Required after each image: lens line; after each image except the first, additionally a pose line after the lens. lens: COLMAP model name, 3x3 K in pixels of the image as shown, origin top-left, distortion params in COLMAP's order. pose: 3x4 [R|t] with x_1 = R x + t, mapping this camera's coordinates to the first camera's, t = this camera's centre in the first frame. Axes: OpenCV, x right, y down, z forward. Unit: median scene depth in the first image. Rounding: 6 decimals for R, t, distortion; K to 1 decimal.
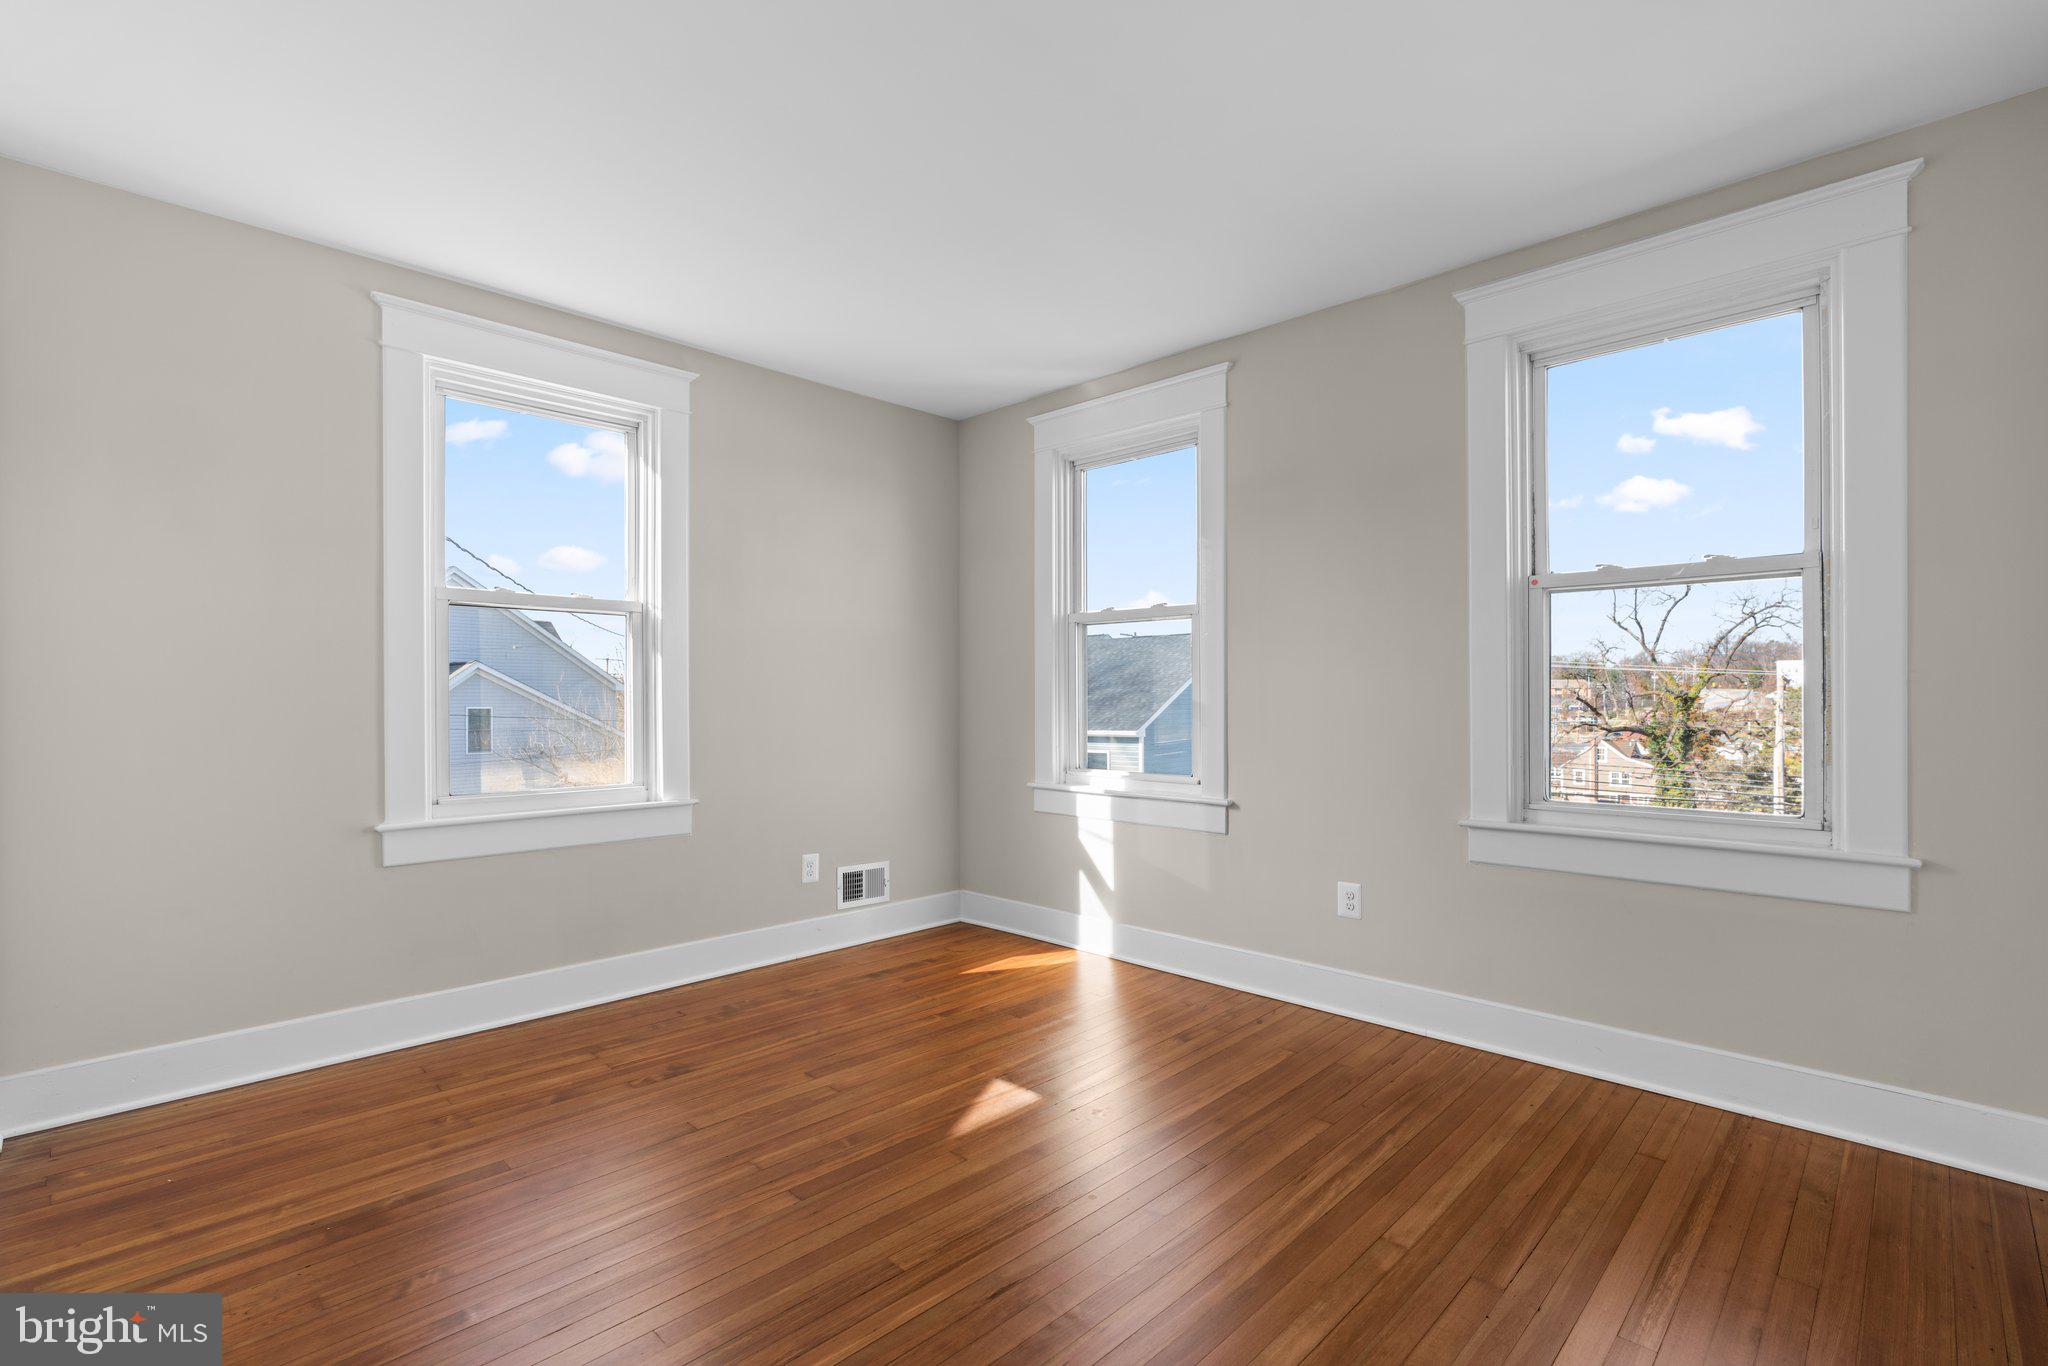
lens RADIAL K [[925.9, 0, 1009.2], [0, 925.9, 688.5], [0, 0, 1]] dist [-0.001479, 0.000657]
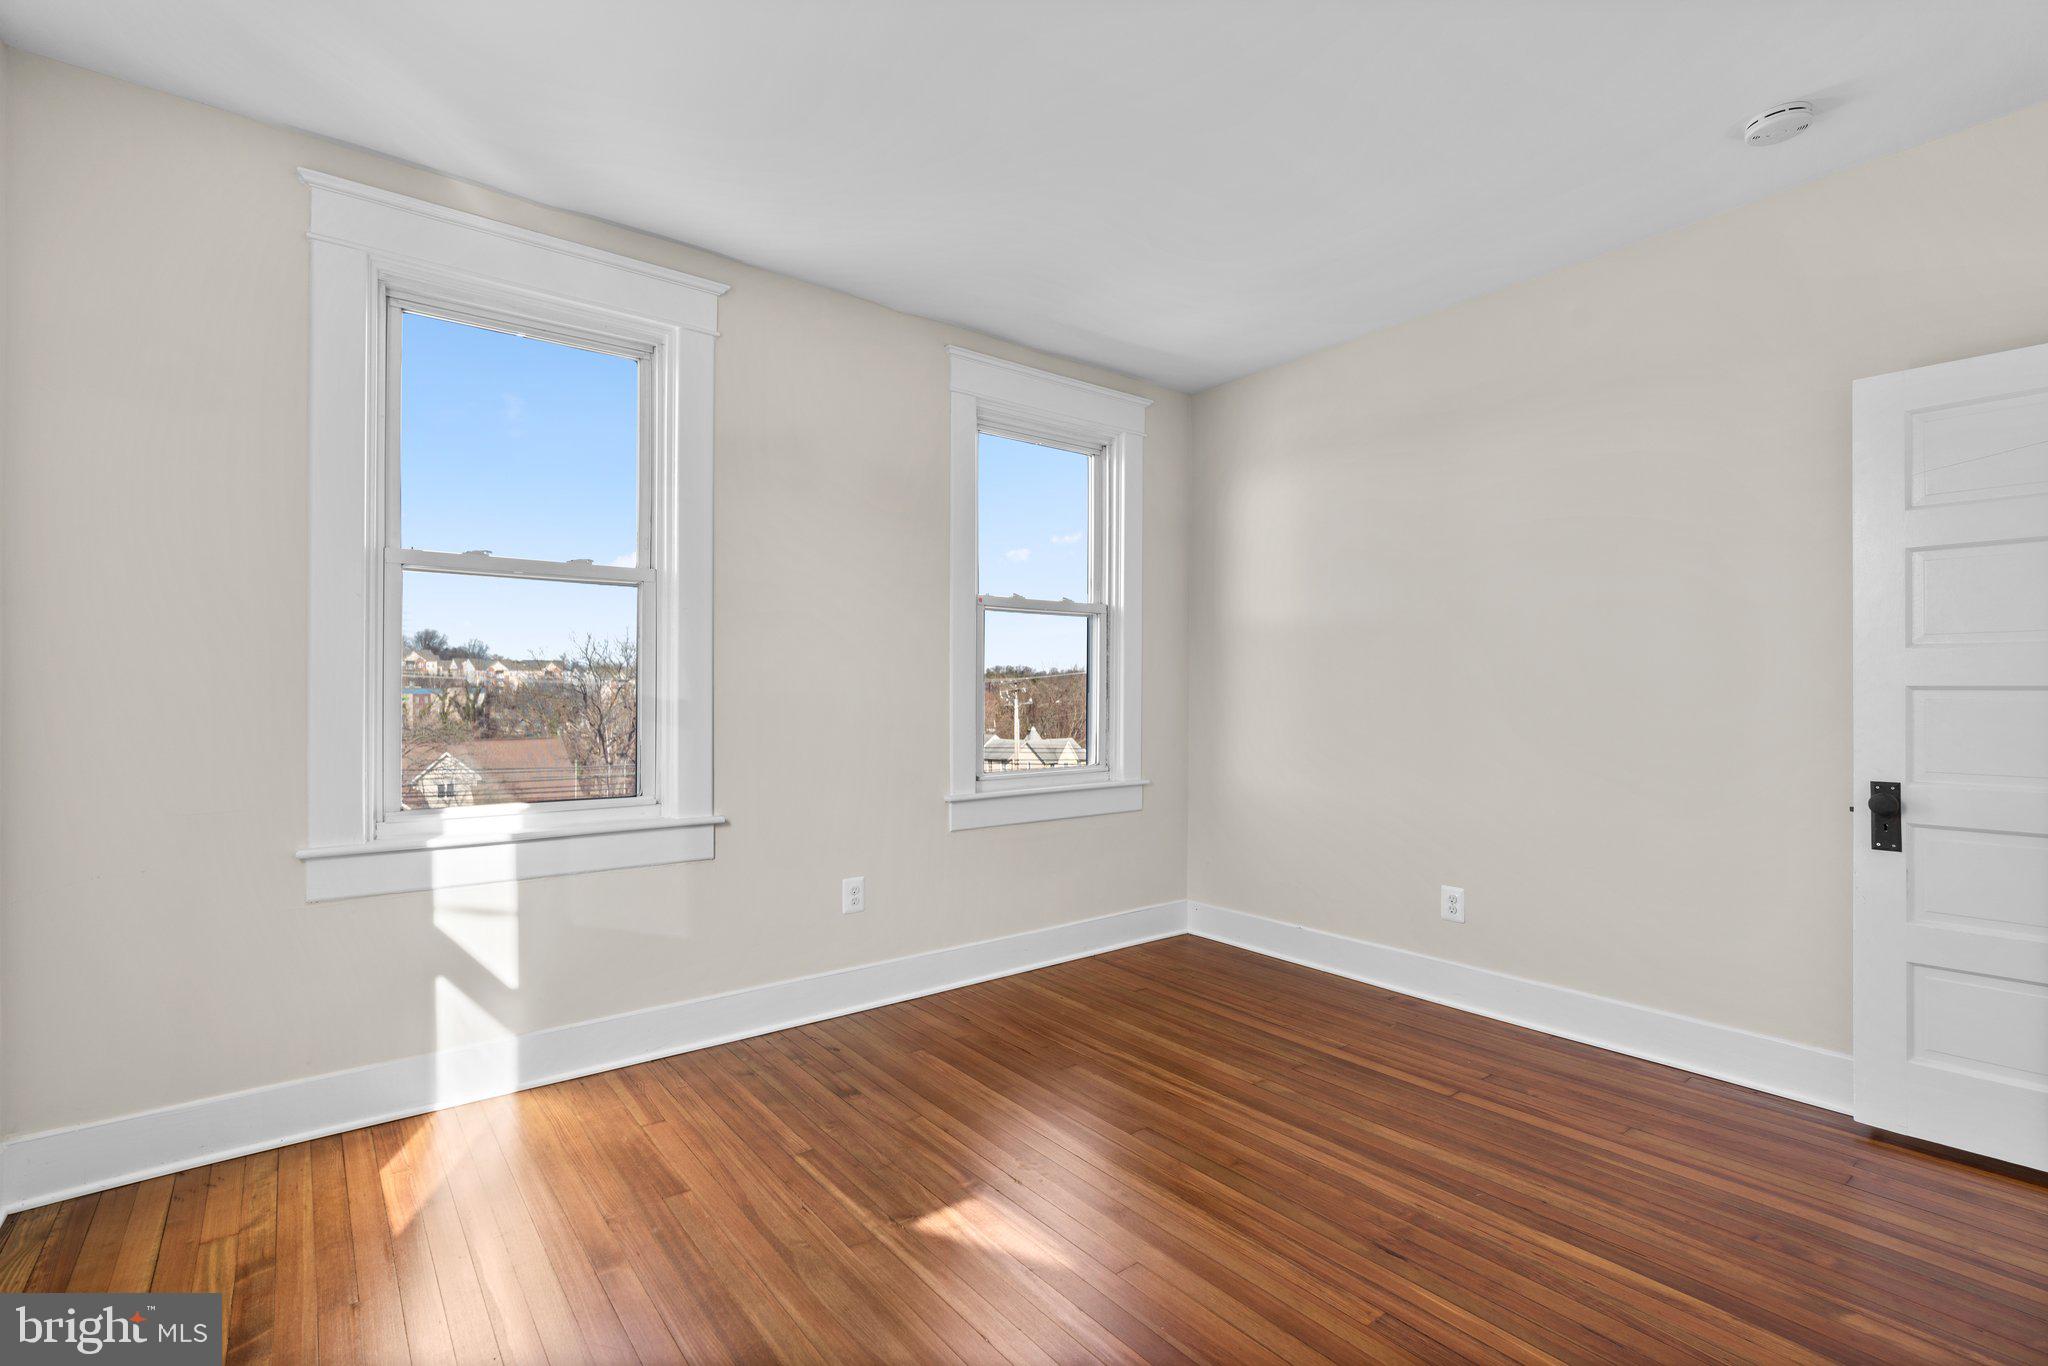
lens RADIAL K [[925.9, 0, 1009.2], [0, 925.9, 688.5], [0, 0, 1]] dist [-0.001479, 0.000657]
pose [[0.138125, 0.011536, 0.990348, -0.639794], [-0.003700, 0.999931, -0.011132, 0.018707], [-0.990408, -0.002126, 0.138158, 0.748276]]
